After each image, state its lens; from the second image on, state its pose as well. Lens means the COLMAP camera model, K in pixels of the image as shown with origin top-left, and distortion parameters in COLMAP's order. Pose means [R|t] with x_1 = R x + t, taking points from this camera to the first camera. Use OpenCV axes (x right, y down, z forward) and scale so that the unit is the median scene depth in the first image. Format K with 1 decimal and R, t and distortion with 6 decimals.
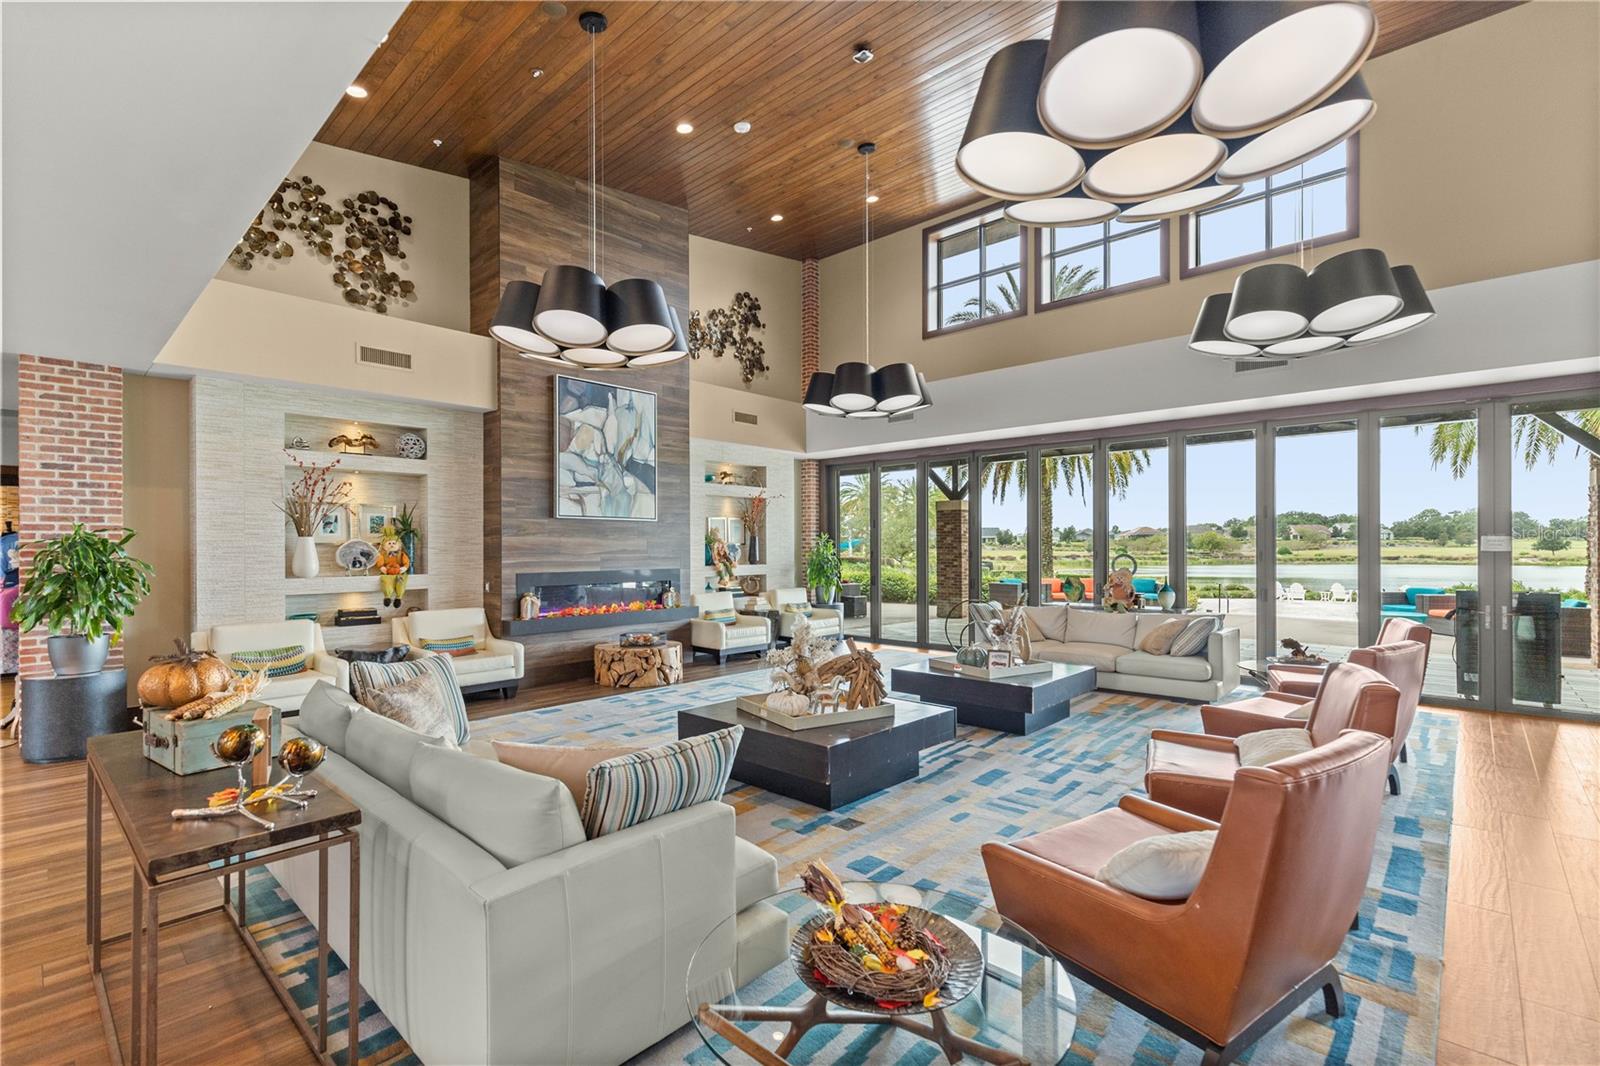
lens RADIAL K [[724.7, 0, 798.9], [0, 724.7, 548.9], [0, 0, 1]] dist [0.010640, 0.000107]
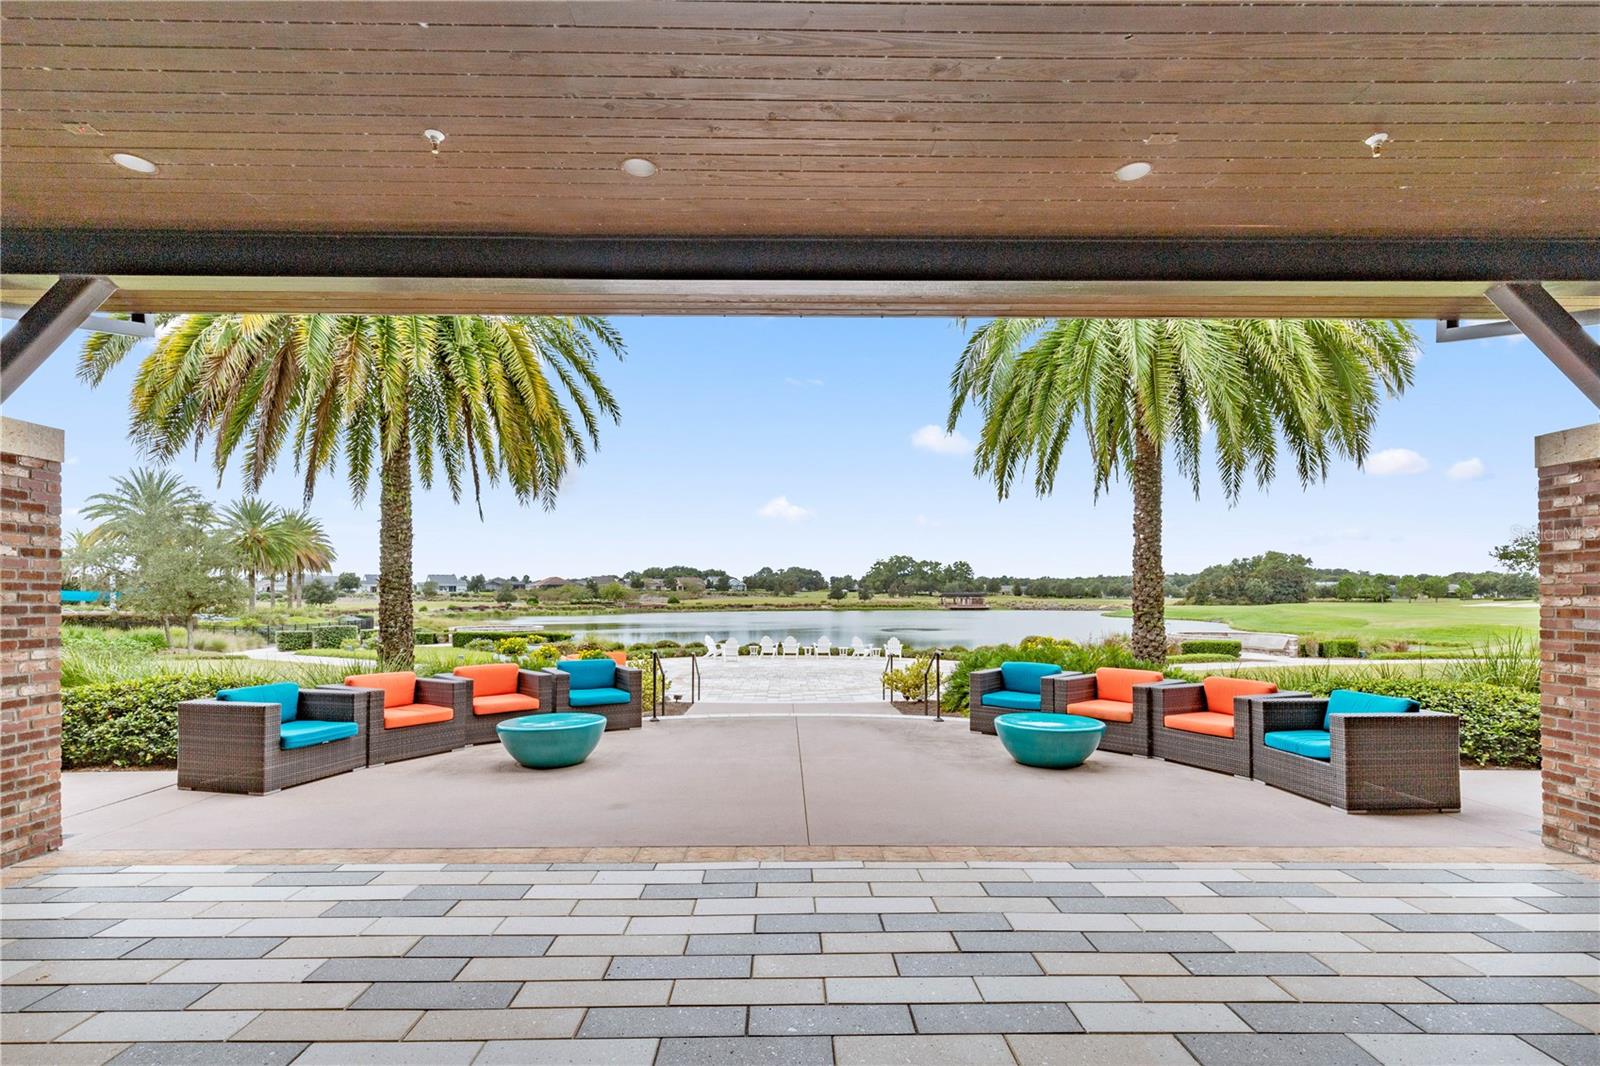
lens RADIAL K [[724.7, 0, 798.9], [0, 724.7, 548.9], [0, 0, 1]] dist [0.010640, 0.000107]
pose [[0.717485, 0.045777, 0.695068, 0.493922], [0.002147, 0.997688, -0.067923, -0.000735], [-0.696570, 0.050226, 0.715728, 1.169676]]
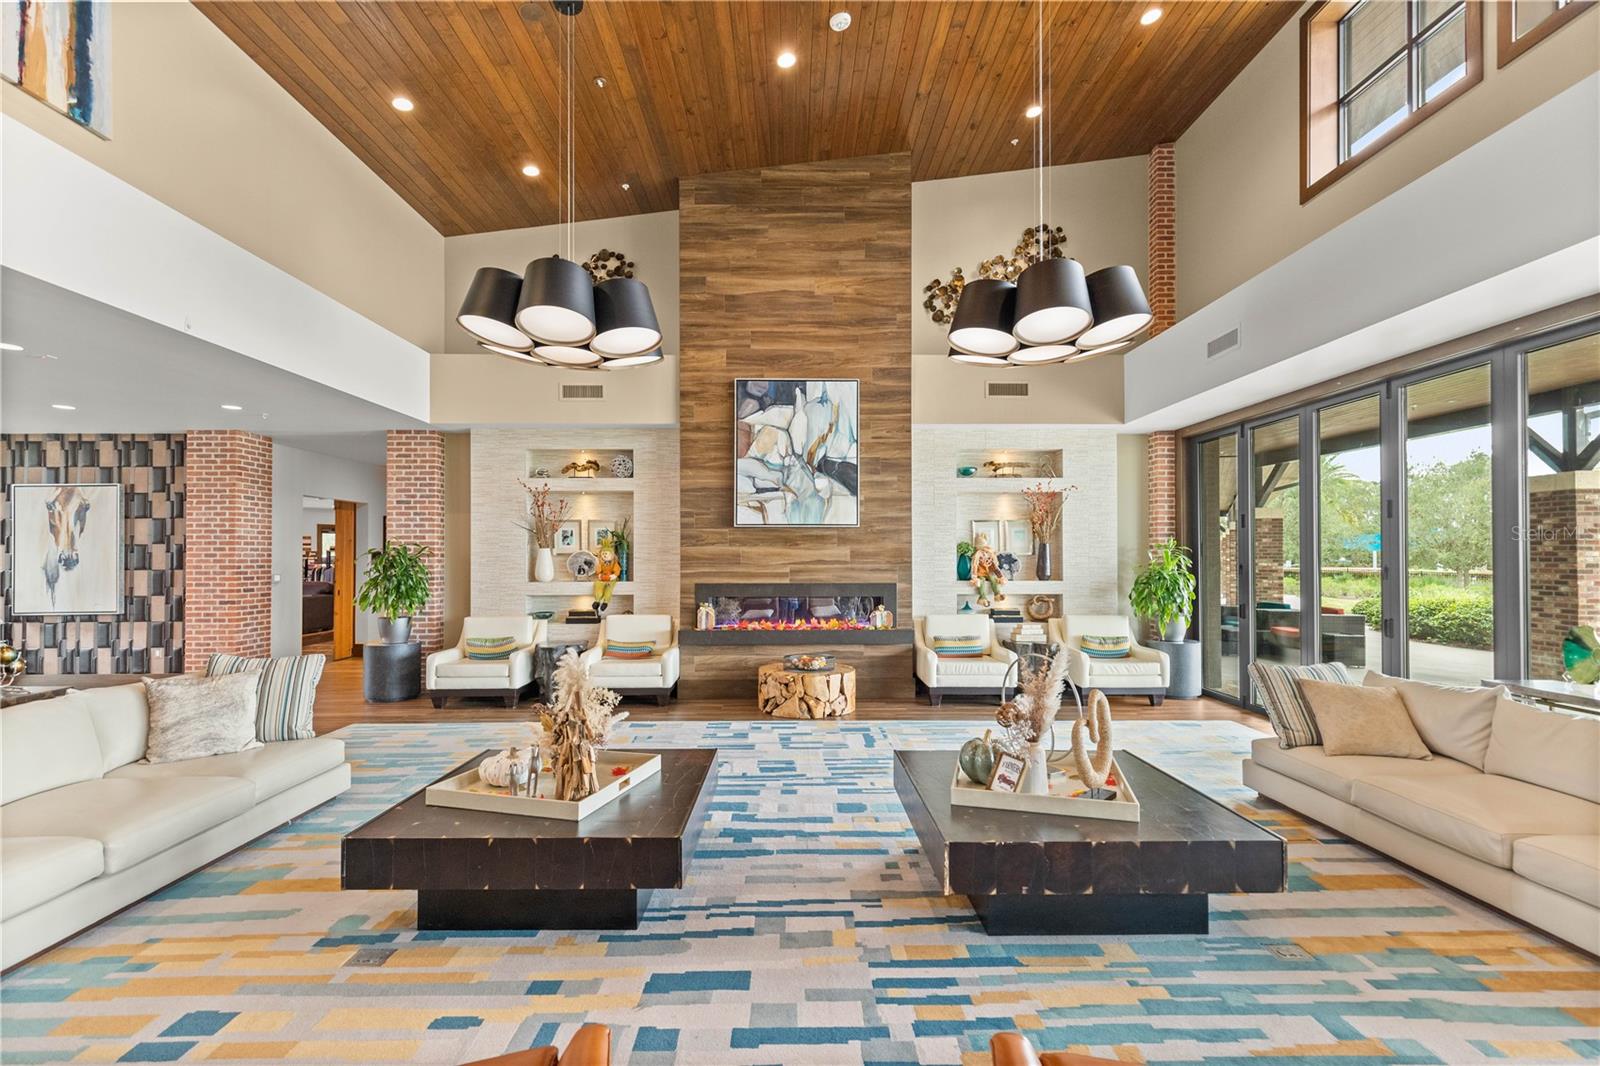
lens RADIAL K [[724.7, 0, 798.9], [0, 724.7, 548.9], [0, 0, 1]] dist [0.010640, 0.000107]
pose [[0.687160, -0.005178, -0.726488, 0.415066], [-0.002908, 0.999947, -0.009878, -0.004086], [0.726501, 0.008900, 0.687108, 0.390405]]
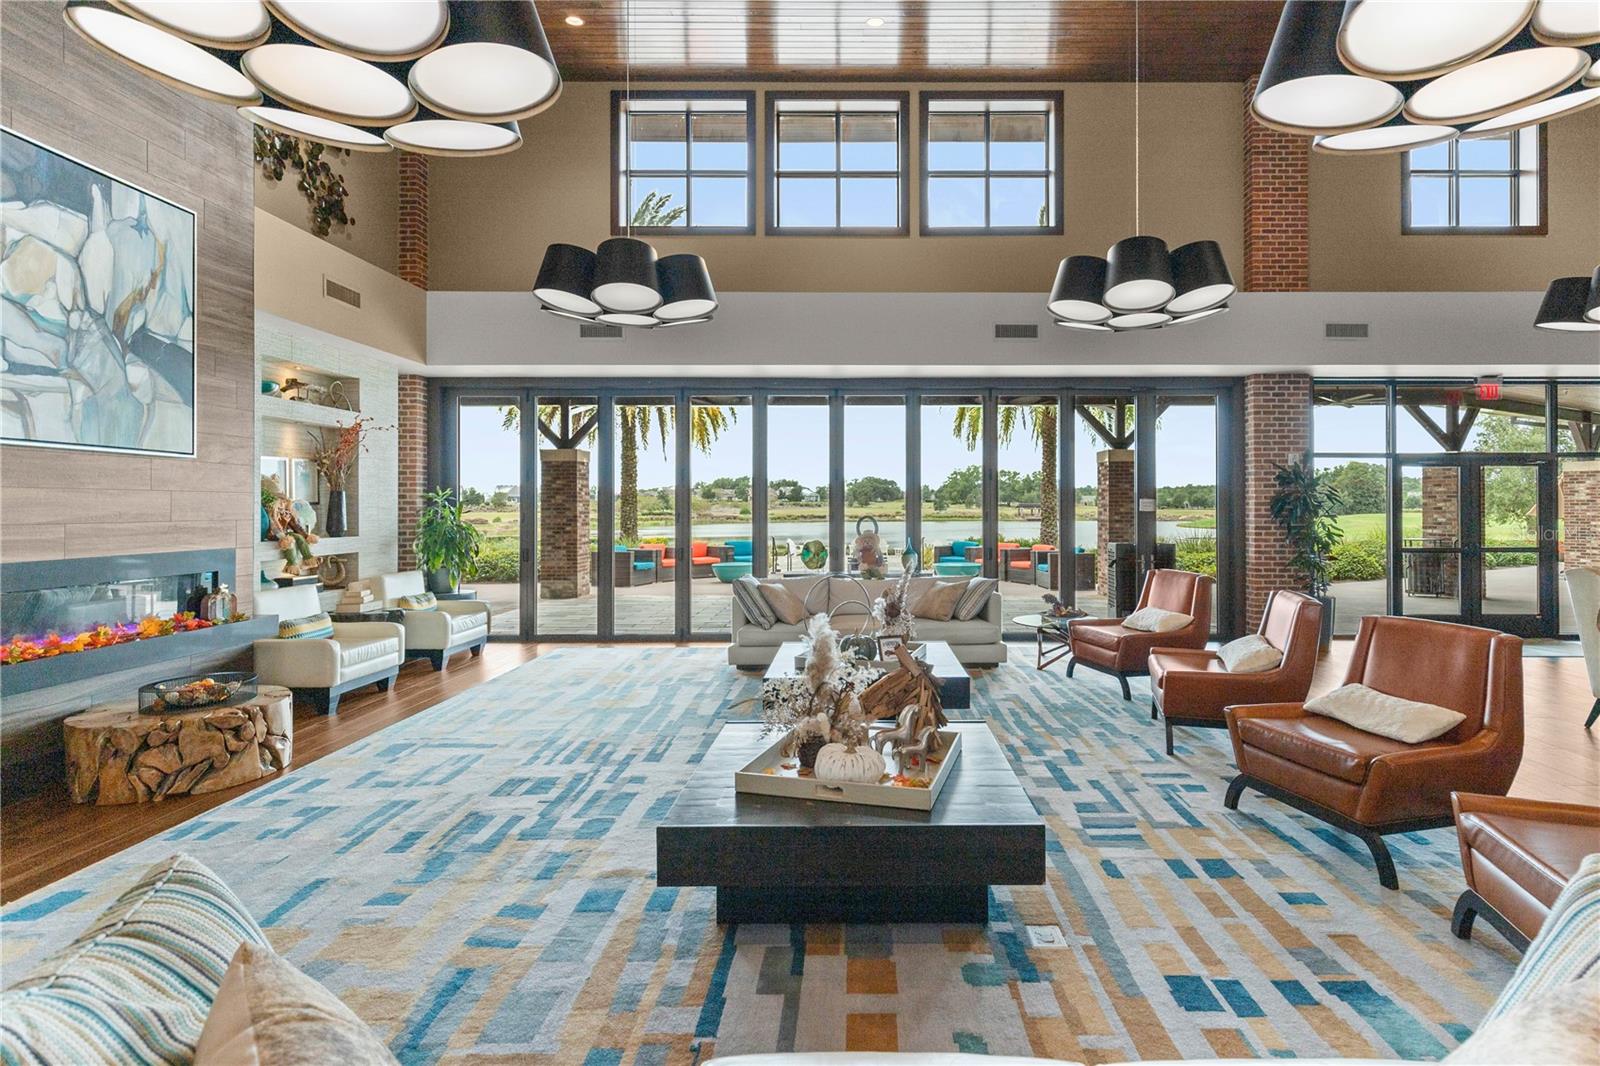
lens RADIAL K [[784.6, 0, 866.2], [0, 784.6, 501.8], [0, 0, 1]] dist [0.001407, 0.000922]
pose [[0.726496, 0.004409, 0.687157, -0.255541], [0.002582, 0.999955, -0.009146, -0.000787], [-0.687166, 0.008419, 0.726452, 0.287065]]
